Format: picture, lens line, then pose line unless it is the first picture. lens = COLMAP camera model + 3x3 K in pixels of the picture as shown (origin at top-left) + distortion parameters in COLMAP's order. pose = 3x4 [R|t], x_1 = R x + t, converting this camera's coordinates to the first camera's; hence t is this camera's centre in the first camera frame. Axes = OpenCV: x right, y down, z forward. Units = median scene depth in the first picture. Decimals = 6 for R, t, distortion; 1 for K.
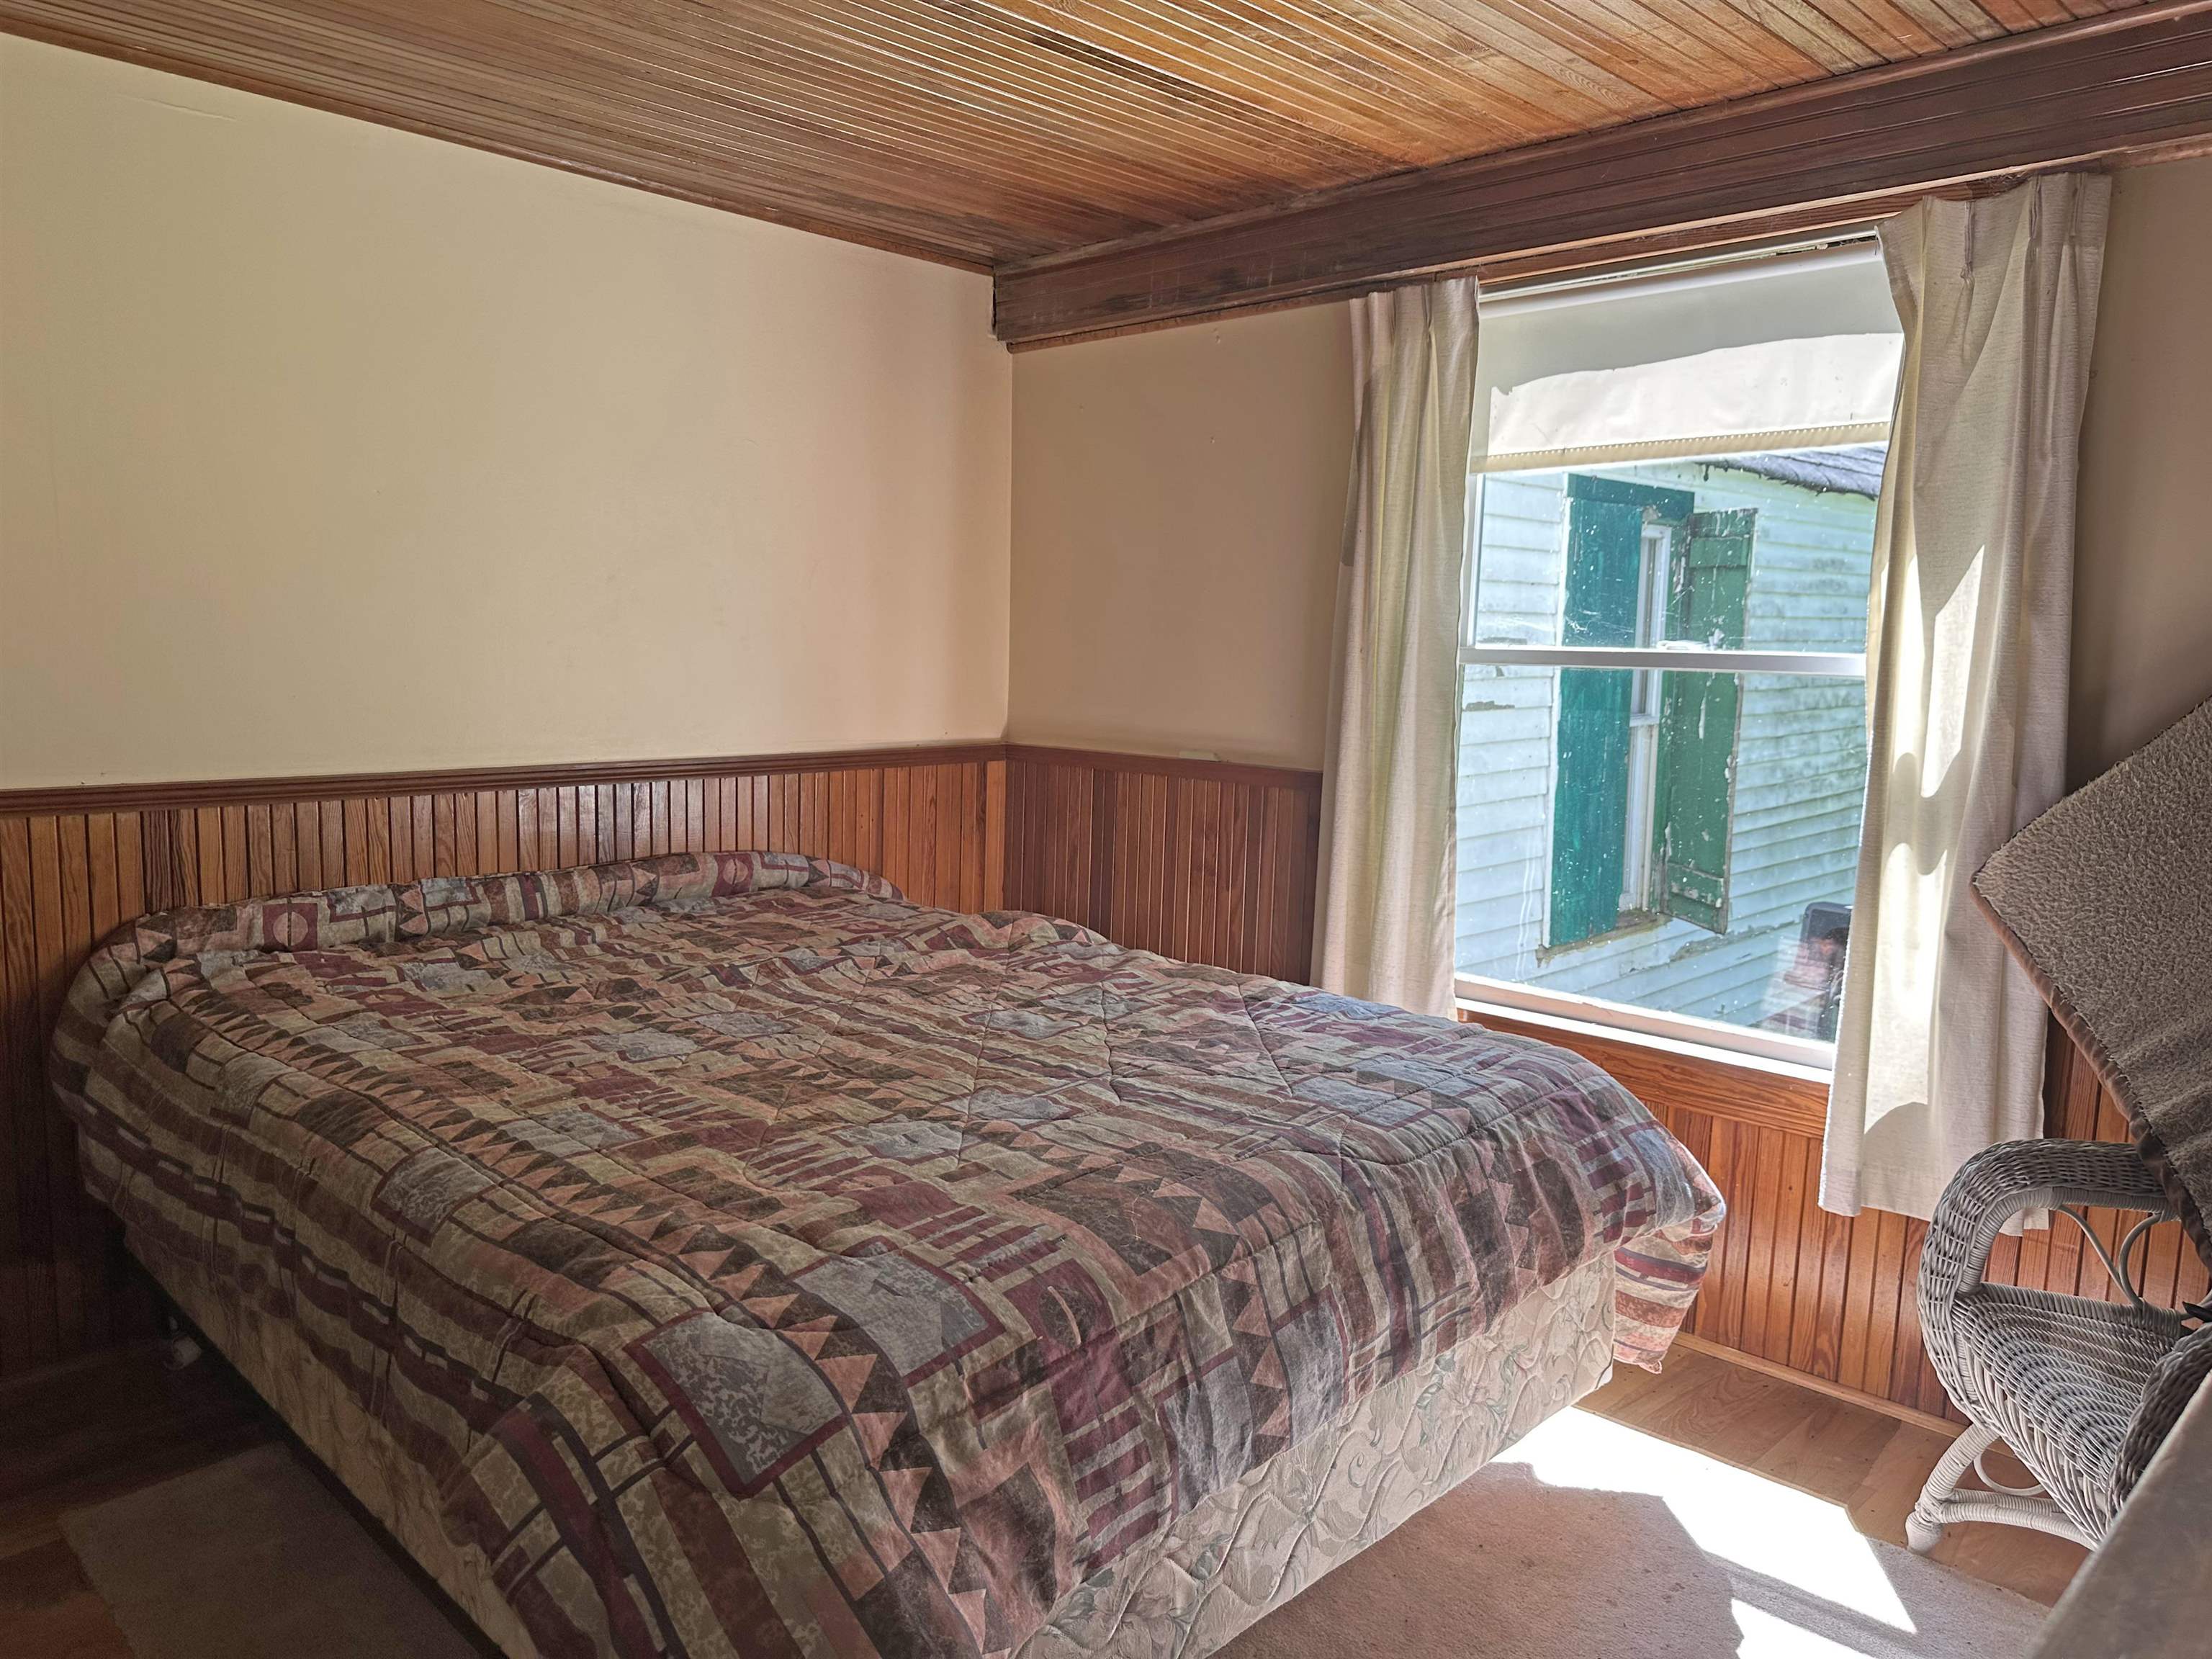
lens RADIAL K [[1538.5, 0, 1106.0], [0, 1538.5, 829.5], [0, 0, 1]] dist [0.083984, -0.094903]
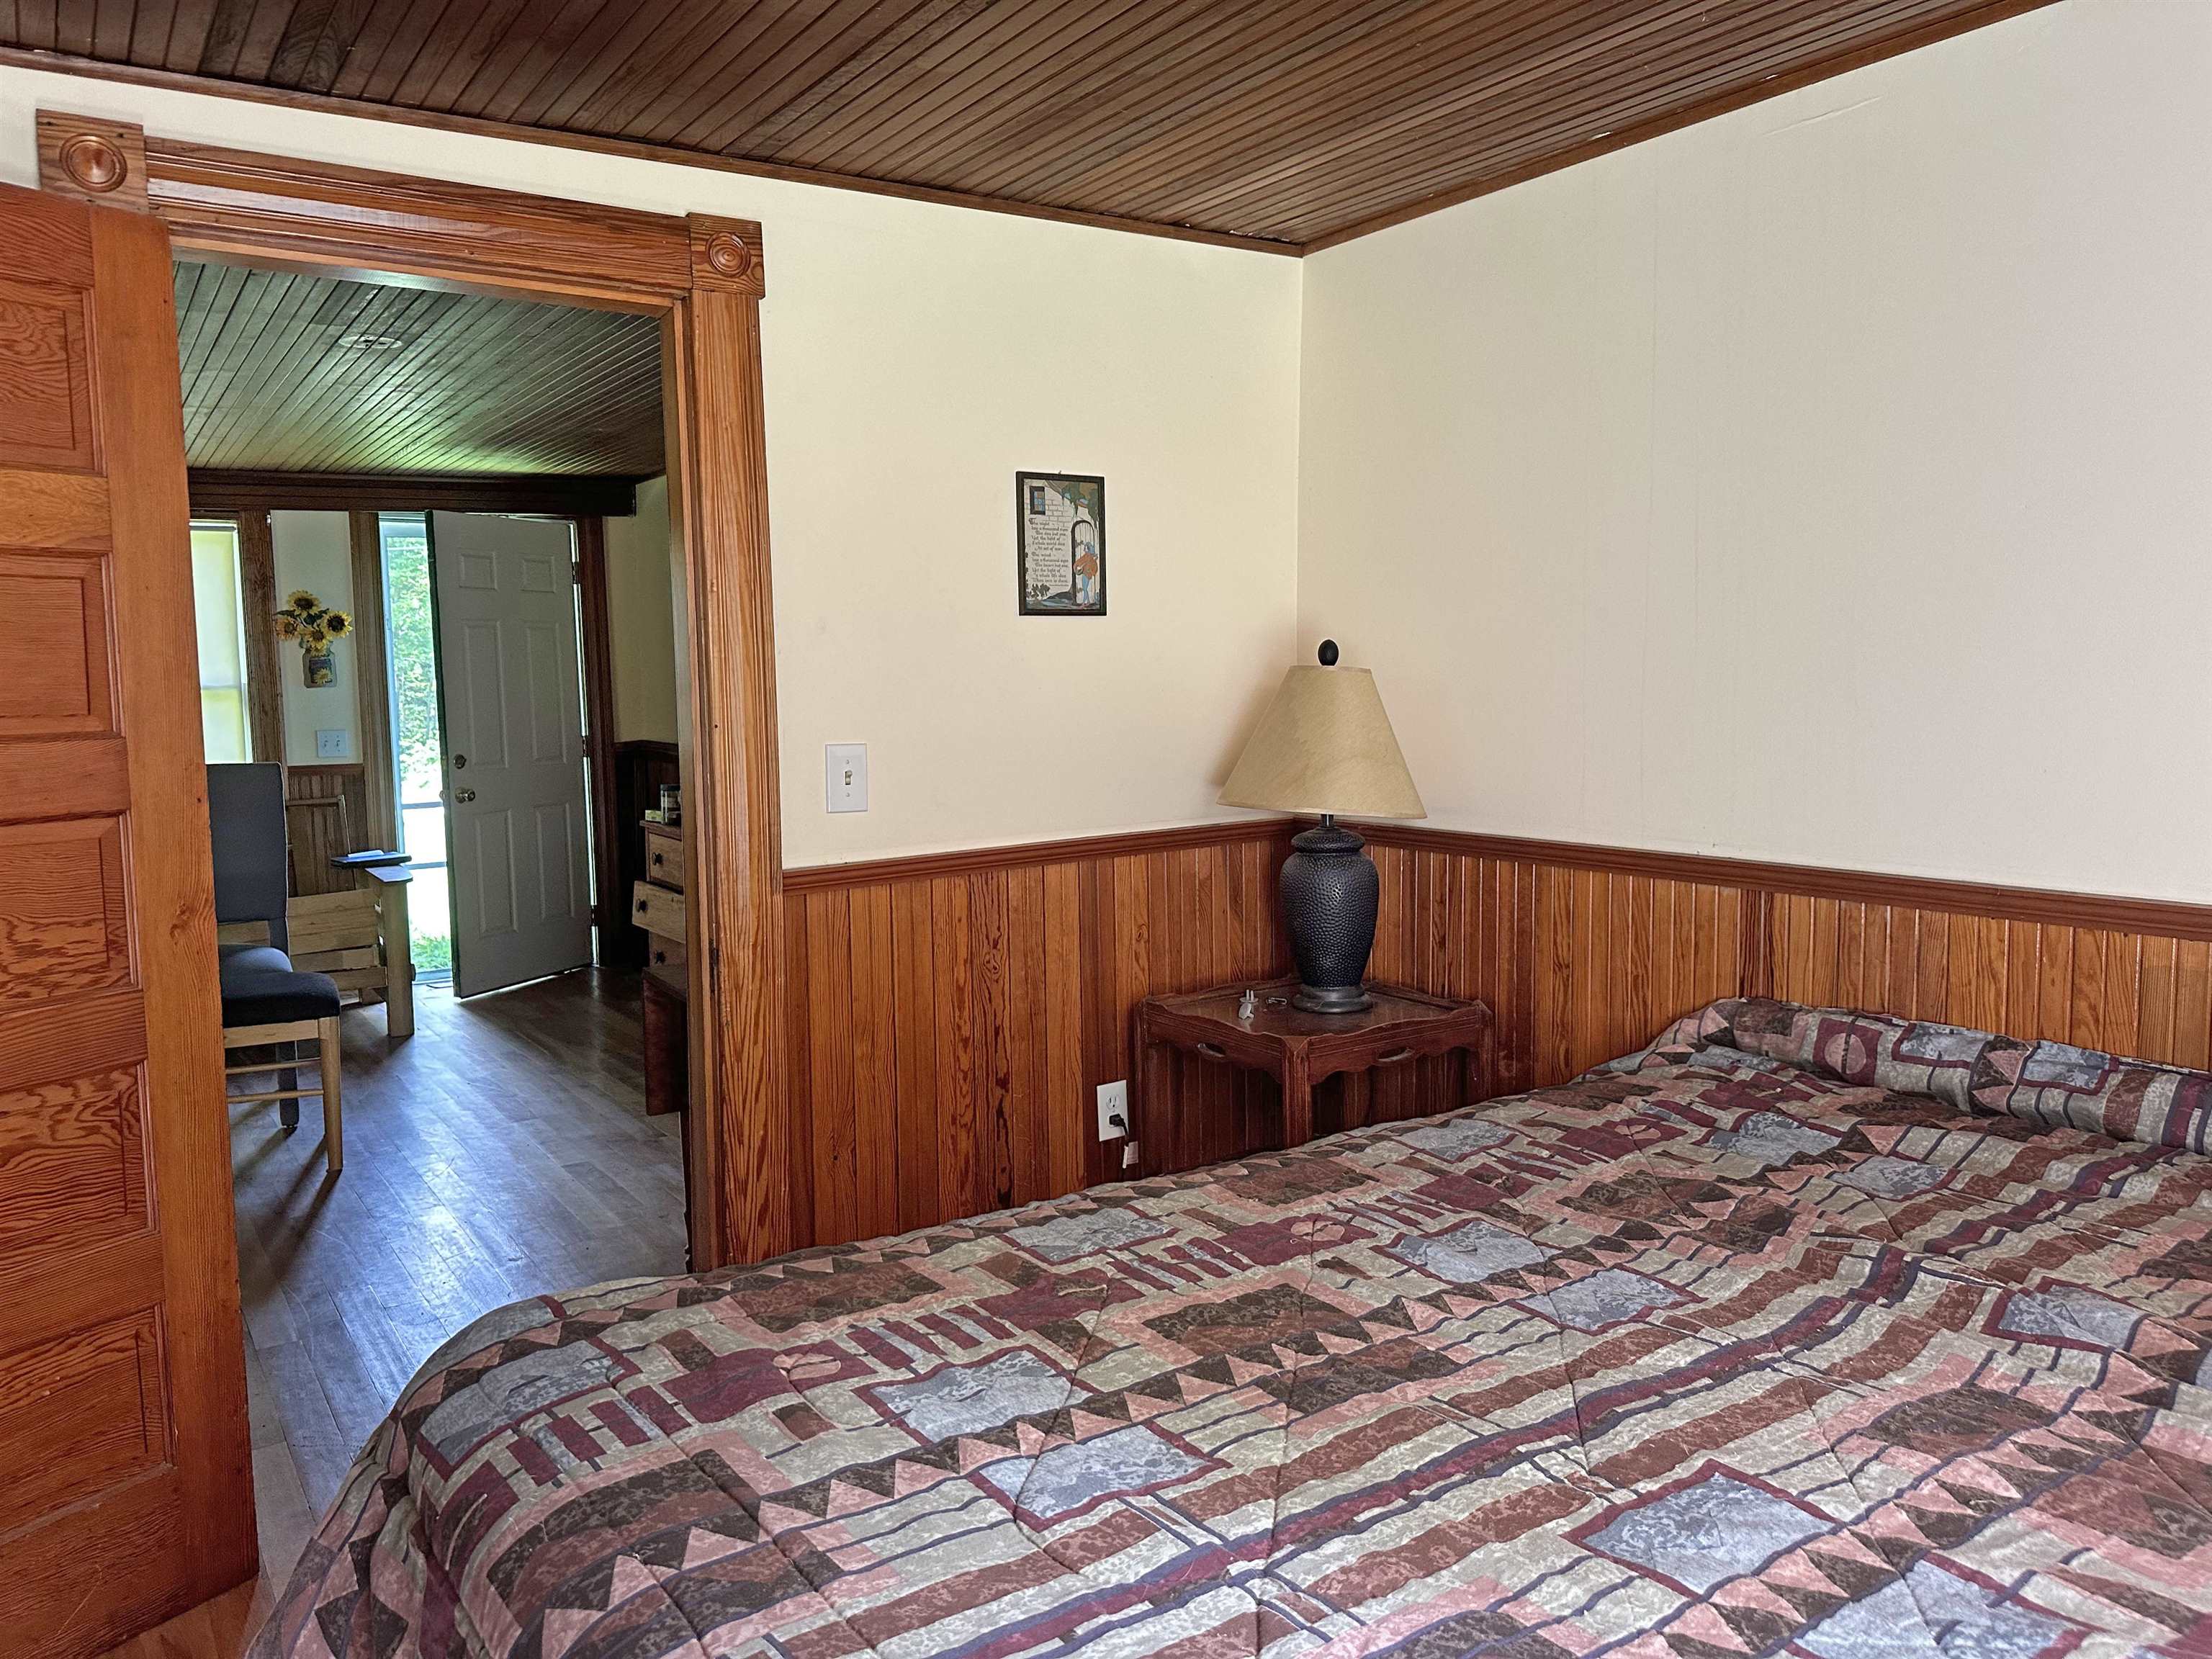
lens RADIAL K [[1538.5, 0, 1106.0], [0, 1538.5, 829.5], [0, 0, 1]] dist [0.083984, -0.094903]
pose [[-0.198211, 0.077985, -0.977052, 0.449843], [-0.108932, 0.988902, 0.101029, -0.118740], [0.974087, 0.126458, -0.187516, 0.932318]]
